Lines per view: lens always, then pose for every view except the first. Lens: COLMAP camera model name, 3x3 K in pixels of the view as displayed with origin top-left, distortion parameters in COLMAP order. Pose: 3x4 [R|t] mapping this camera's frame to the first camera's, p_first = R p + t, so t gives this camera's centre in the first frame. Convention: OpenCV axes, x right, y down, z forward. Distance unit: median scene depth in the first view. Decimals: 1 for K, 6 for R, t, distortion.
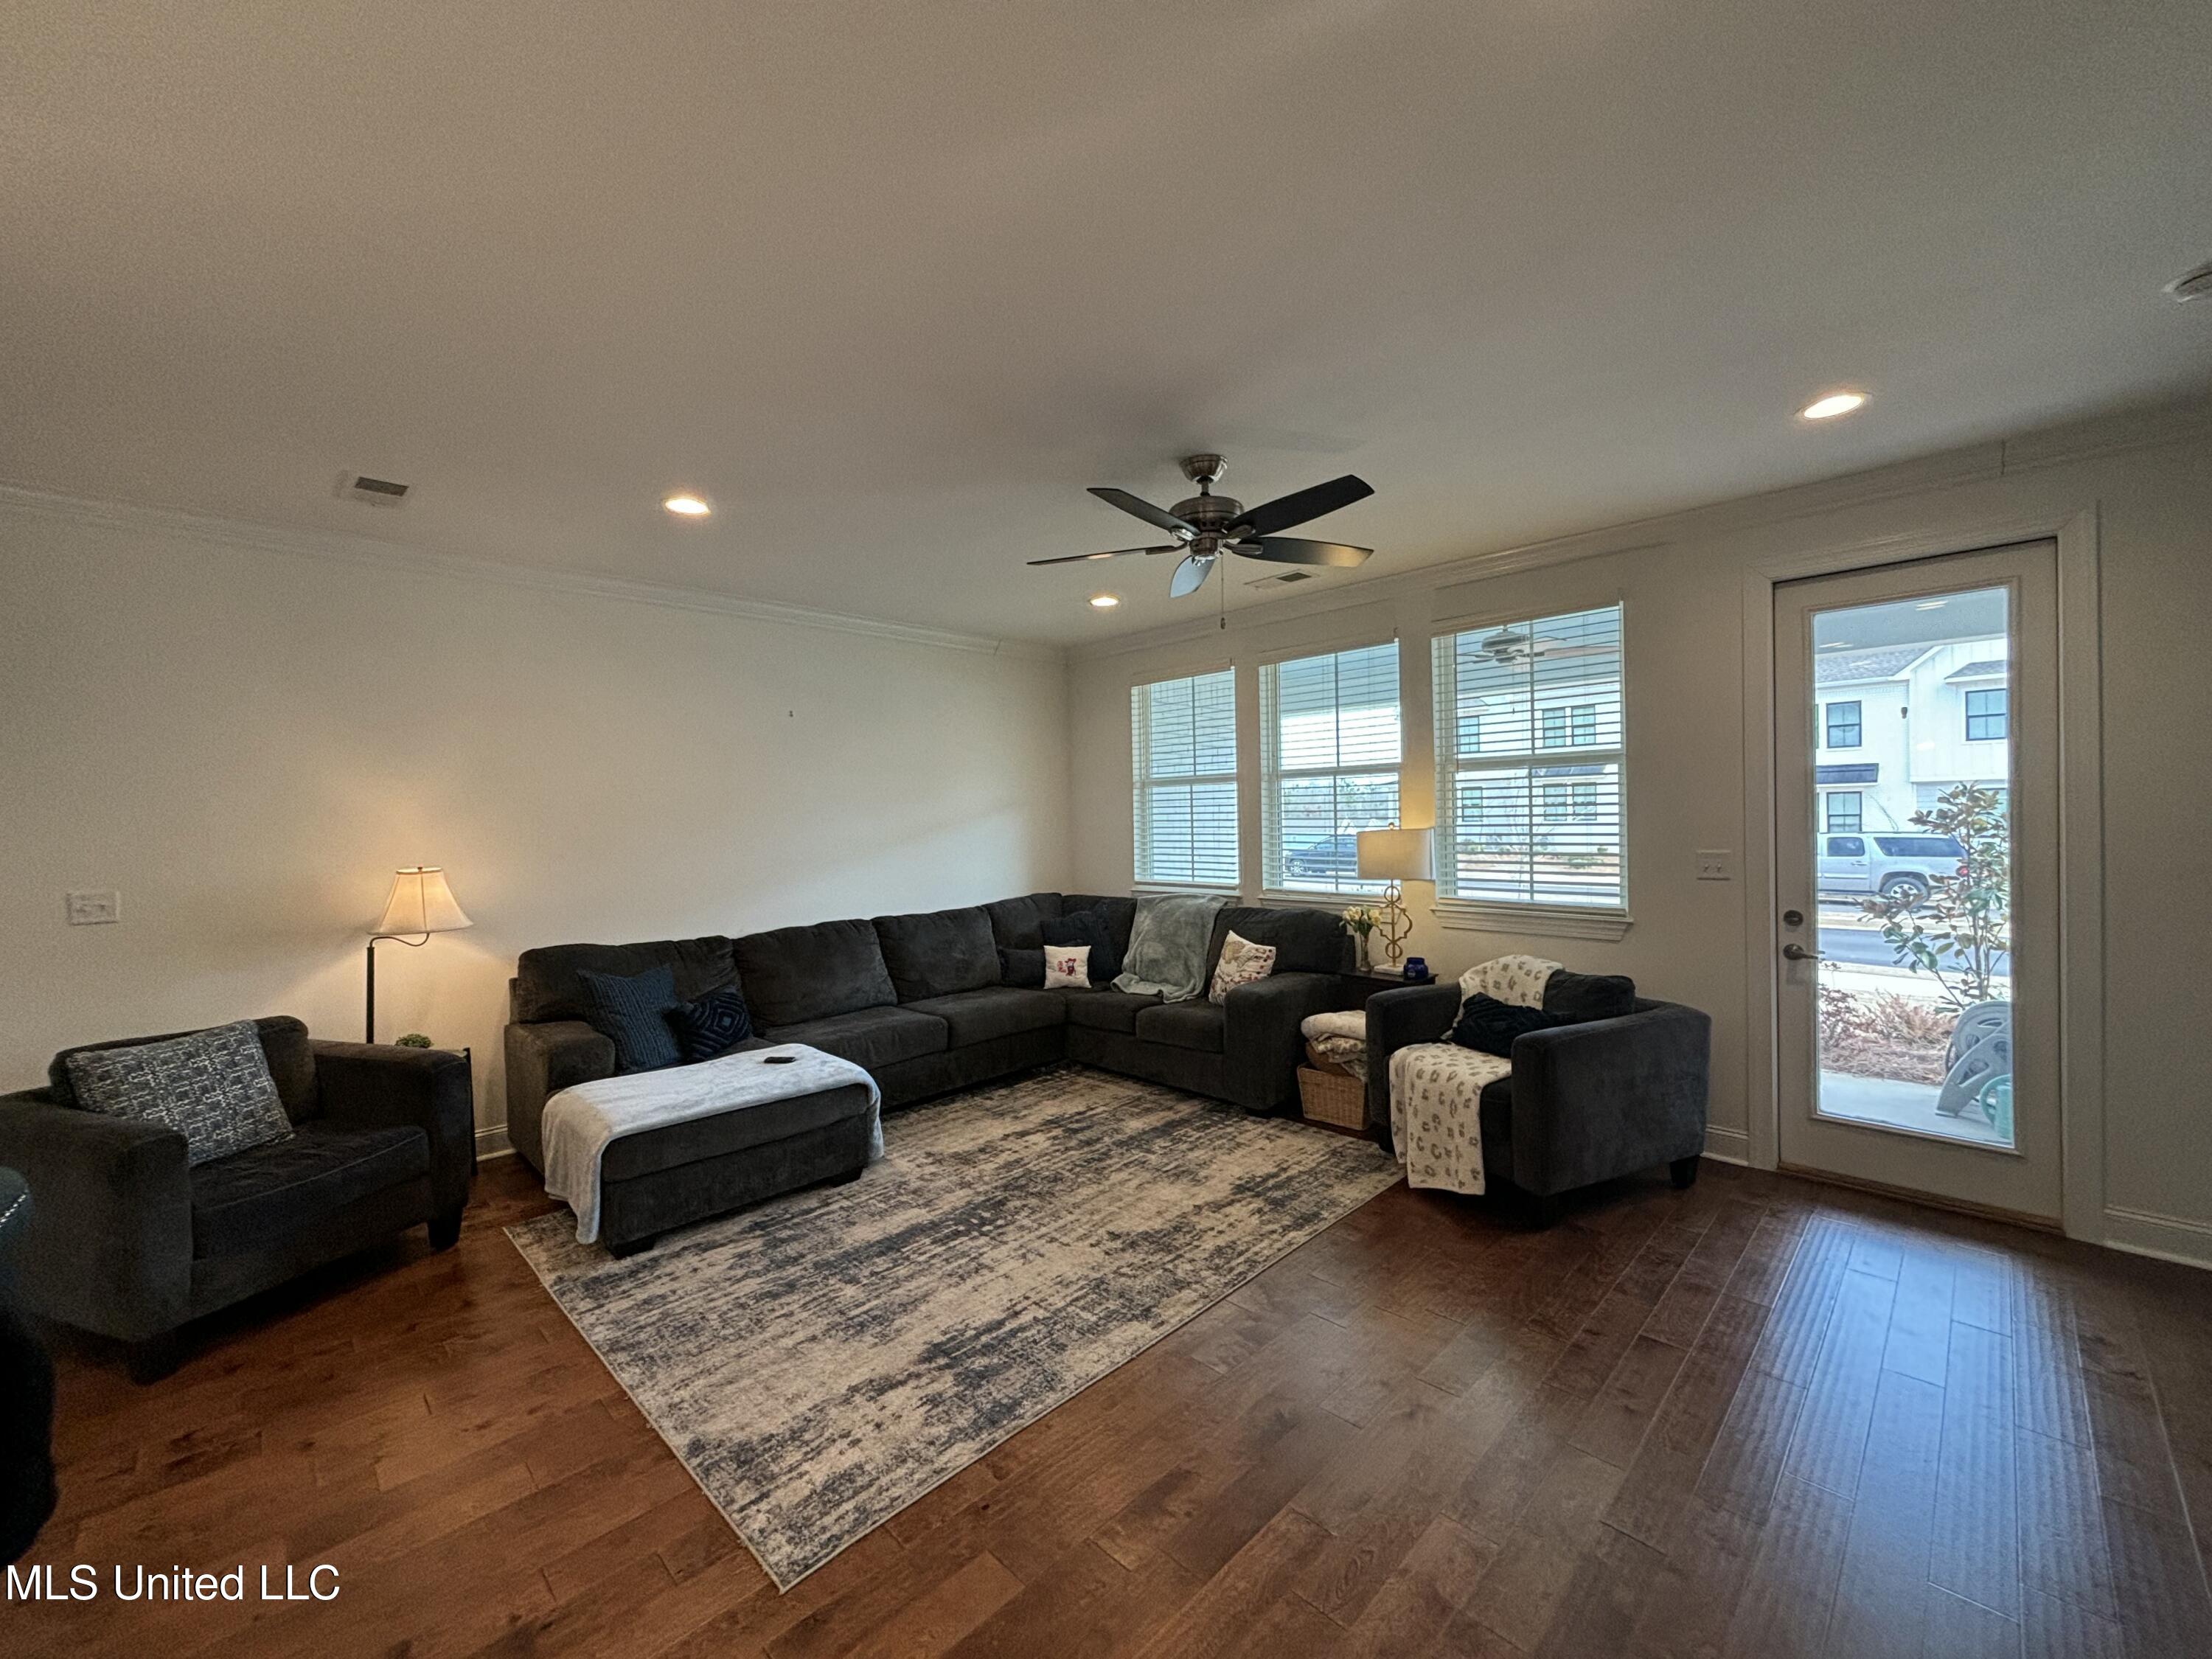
lens RADIAL K [[889.5, 0, 1111.1], [0, 889.5, 815.7], [0, 0, 1]] dist [0.000833, -0.000489]
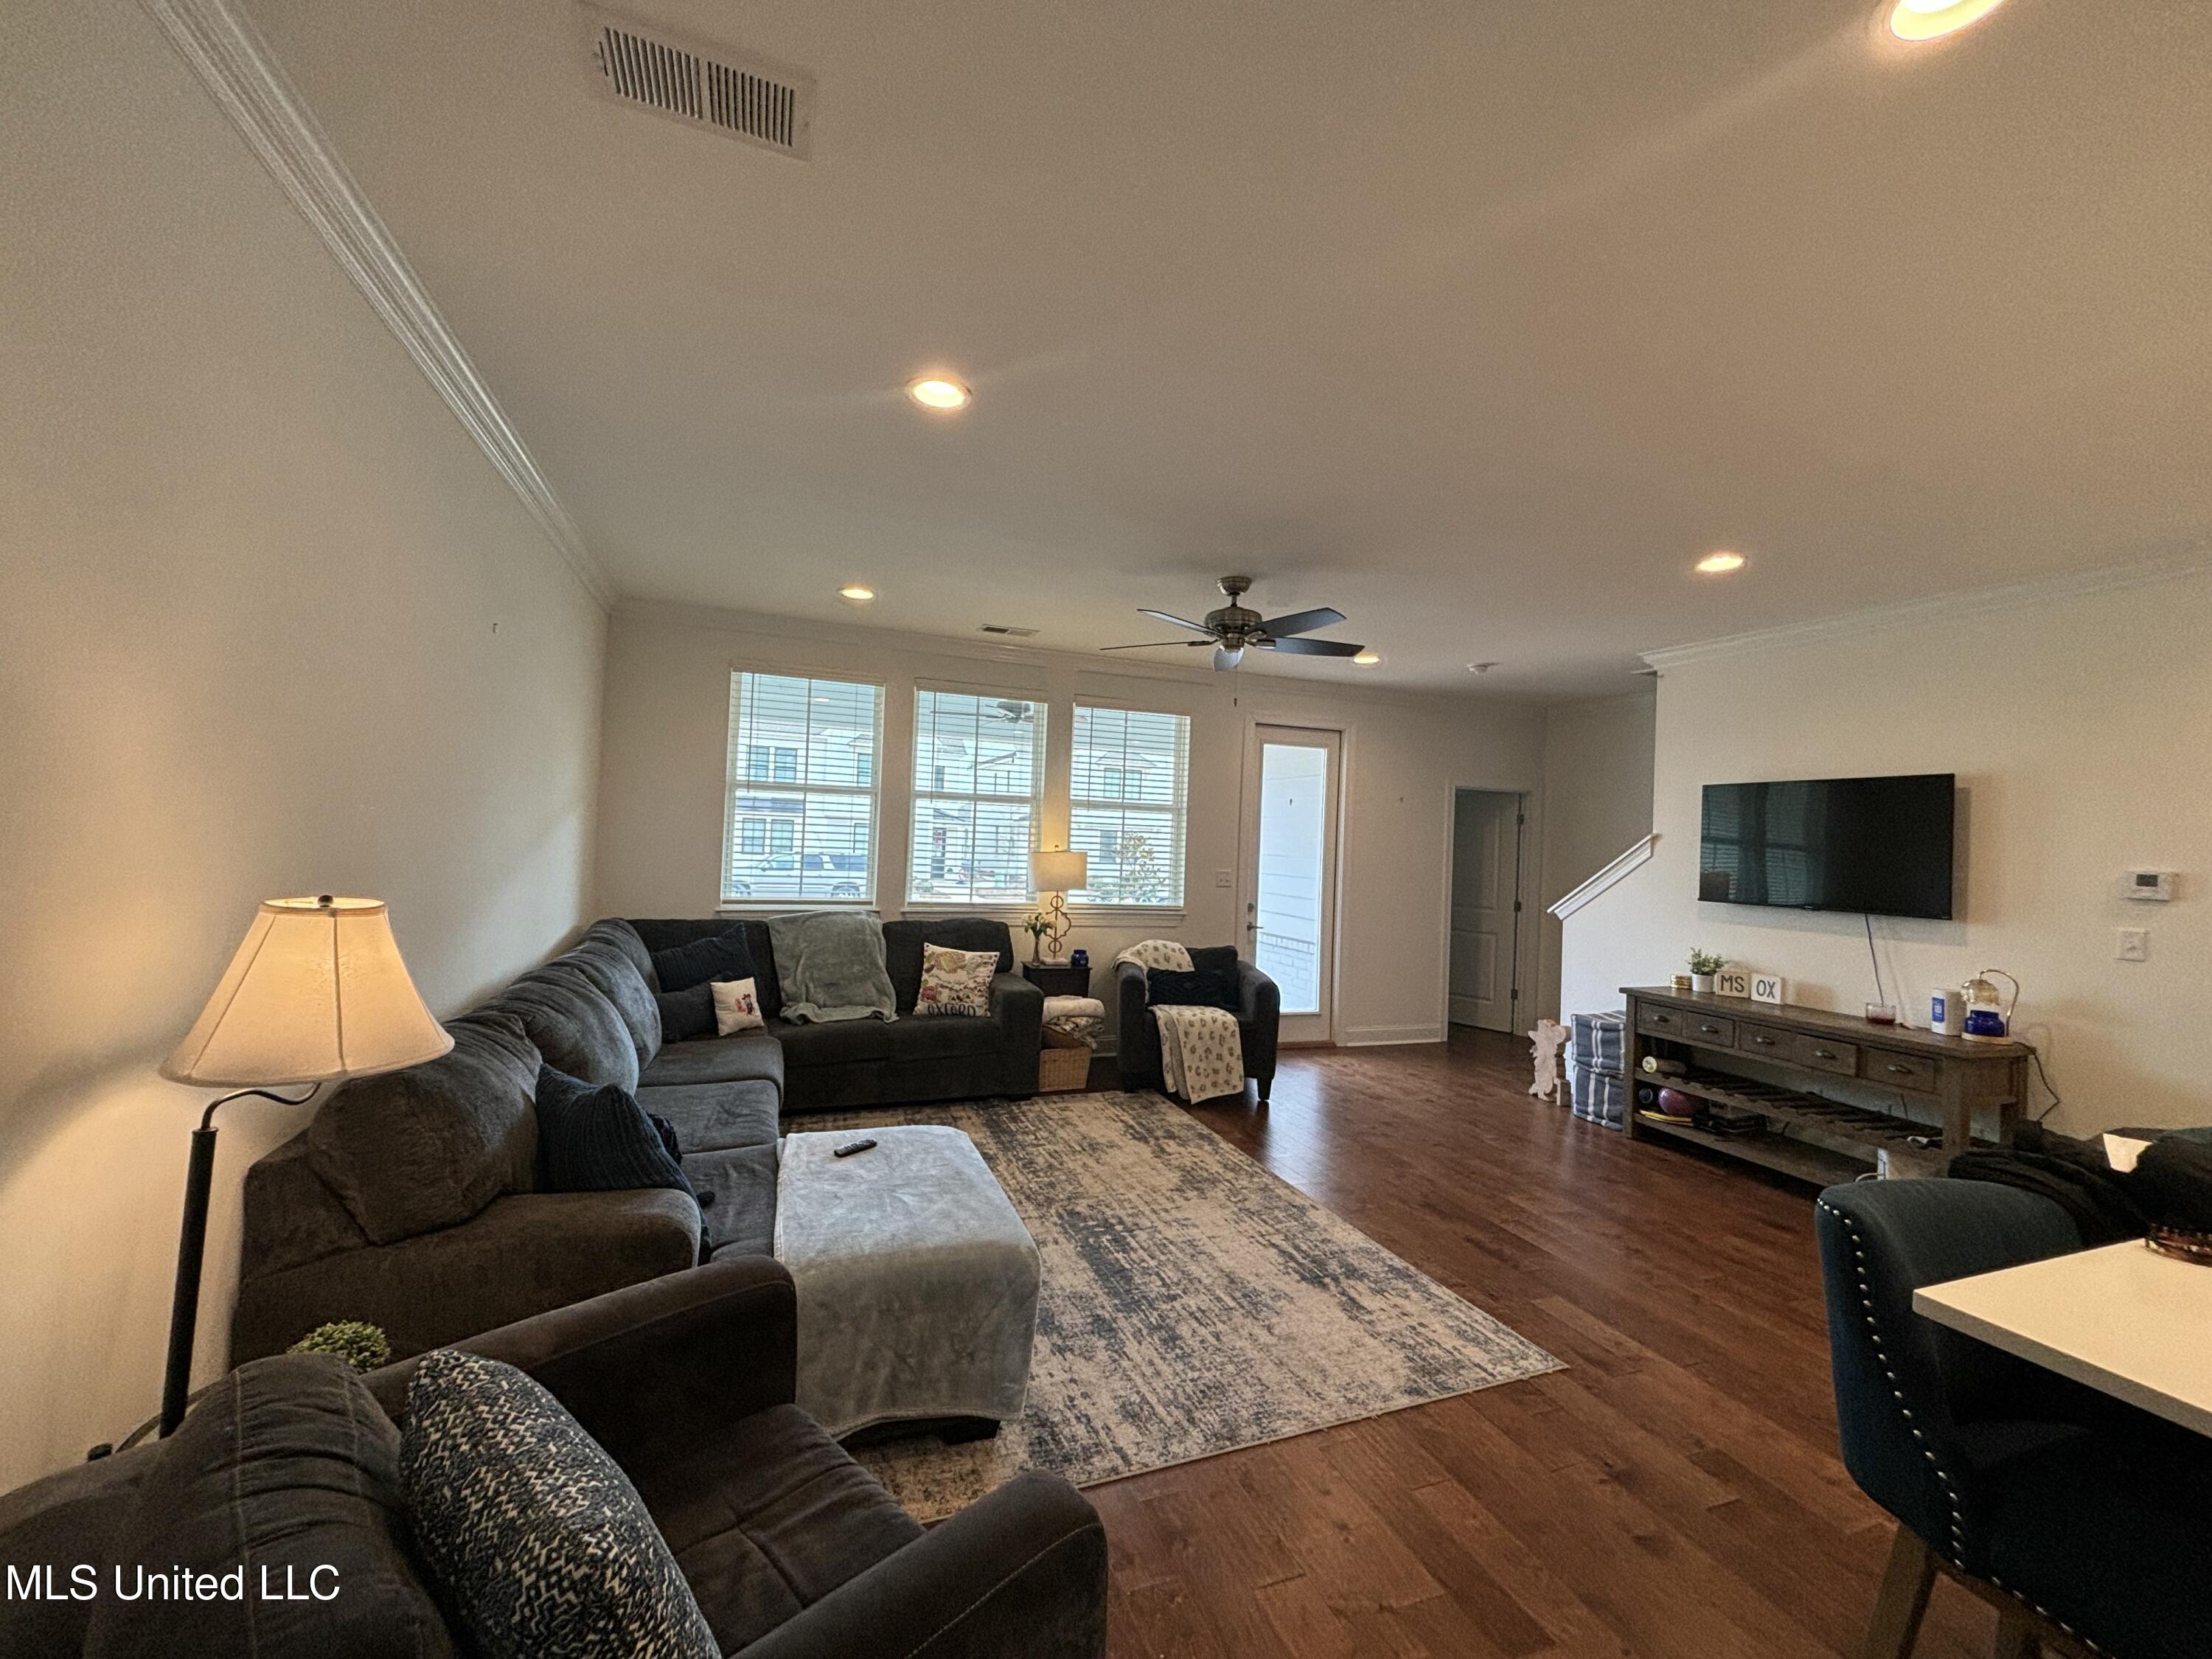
lens RADIAL K [[889.5, 0, 1087.9], [0, 889.5, 826.8], [0, 0, 1]] dist [0.000833, -0.000489]
pose [[0.420046, 0.045028, 0.906385, -1.088577], [-0.043005, 0.998634, -0.029680, 0.024804], [-0.906483, -0.026512, 0.421409, 0.586147]]
